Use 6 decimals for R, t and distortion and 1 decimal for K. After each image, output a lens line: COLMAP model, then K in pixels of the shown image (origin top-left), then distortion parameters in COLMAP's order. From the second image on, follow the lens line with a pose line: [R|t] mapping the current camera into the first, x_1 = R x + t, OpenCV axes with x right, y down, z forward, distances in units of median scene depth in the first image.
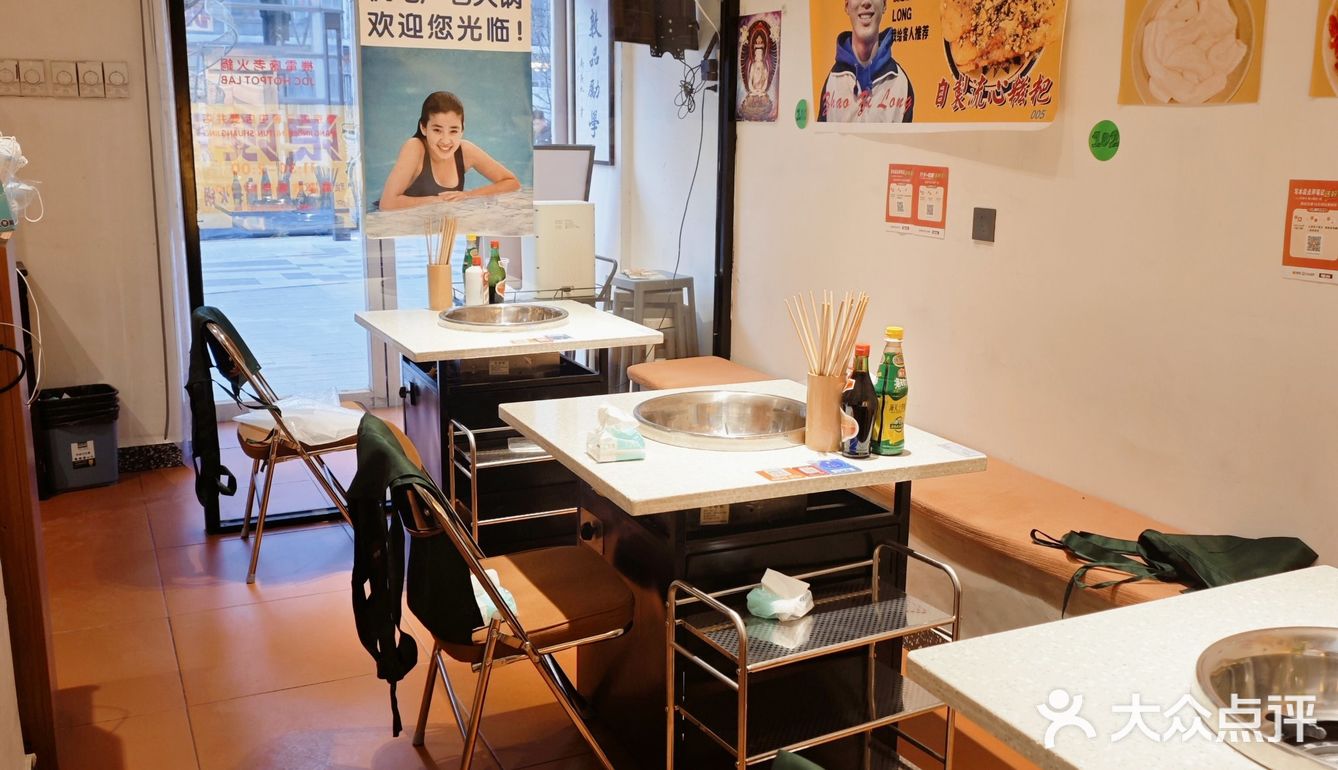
lens RADIAL K [[1243.6, 0, 669.1], [0, 1243.6, 384.2], [0, 0, 1]] dist [0.013166, 0.000000]
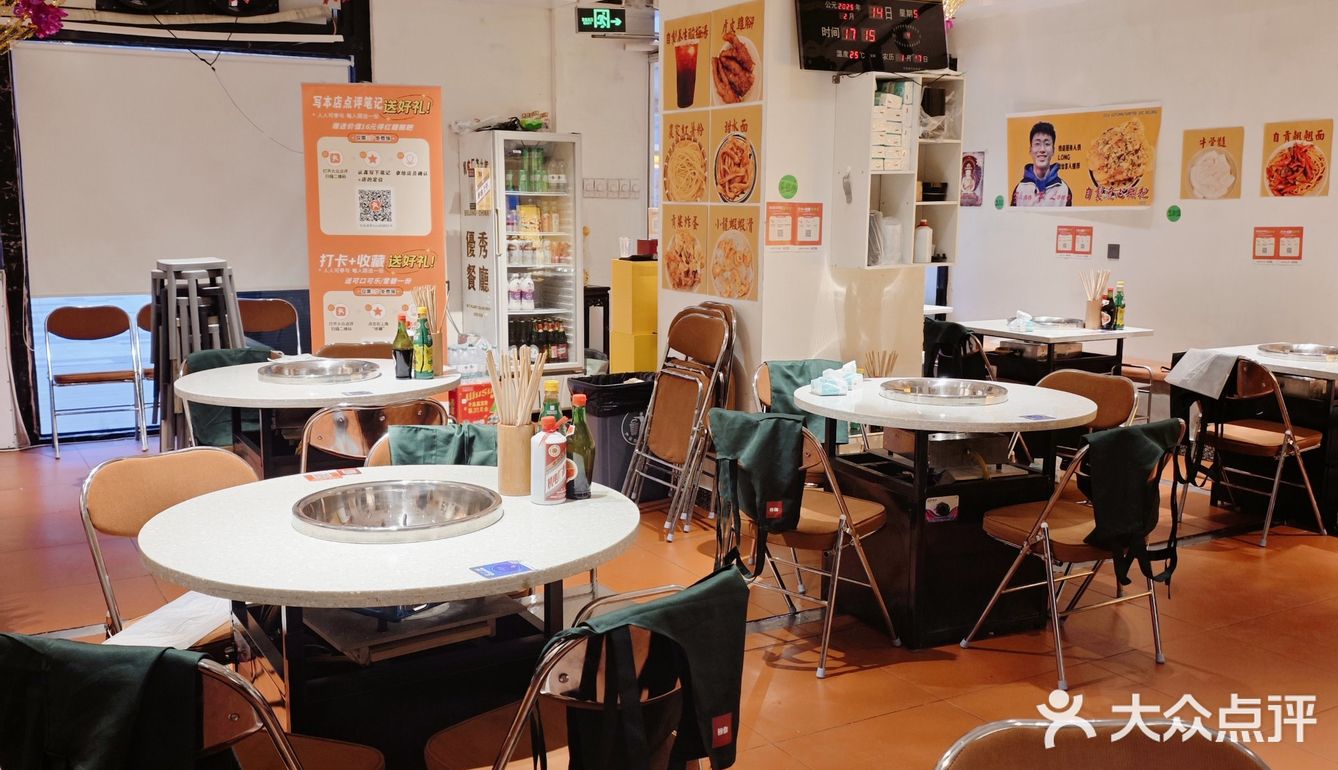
lens RADIAL K [[1243.6, 0, 669.3], [0, 1243.6, 385.5], [0, 0, 1]] dist [0.013166, 0.000000]
pose [[0.996093, -0.022290, 0.085453, -0.699997], [0.027572, 0.997748, -0.061139, 0.215413], [-0.083898, 0.063256, 0.994465, -1.085352]]
